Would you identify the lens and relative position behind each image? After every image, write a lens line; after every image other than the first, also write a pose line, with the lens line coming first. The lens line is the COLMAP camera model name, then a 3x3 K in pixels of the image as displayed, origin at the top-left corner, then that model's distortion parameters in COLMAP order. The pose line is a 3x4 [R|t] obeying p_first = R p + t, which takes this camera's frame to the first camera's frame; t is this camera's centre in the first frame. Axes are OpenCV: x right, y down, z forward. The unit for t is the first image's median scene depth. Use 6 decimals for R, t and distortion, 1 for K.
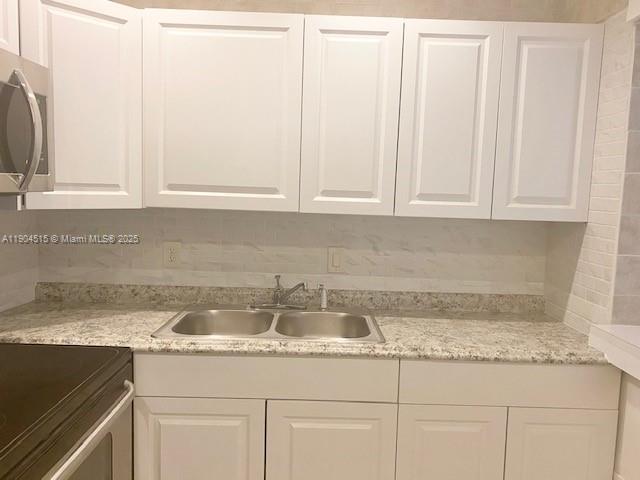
lens RADIAL K [[479.0, 0, 320.0], [0, 479.0, 240.0], [0, 0, 1]] dist [-0.000030, -0.010209]
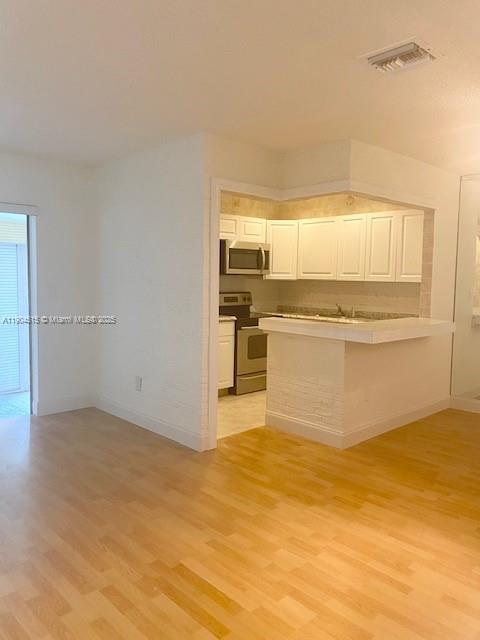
lens RADIAL K [[479.0, 0, 240.0], [0, 479.0, 320.0], [0, 0, 1]] dist [-0.000030, -0.010209]
pose [[0.675910, 0.044142, -0.735661, 1.774078], [-0.069452, 0.997577, -0.003953, 0.245577], [0.733704, 0.053765, 0.677339, -1.471971]]
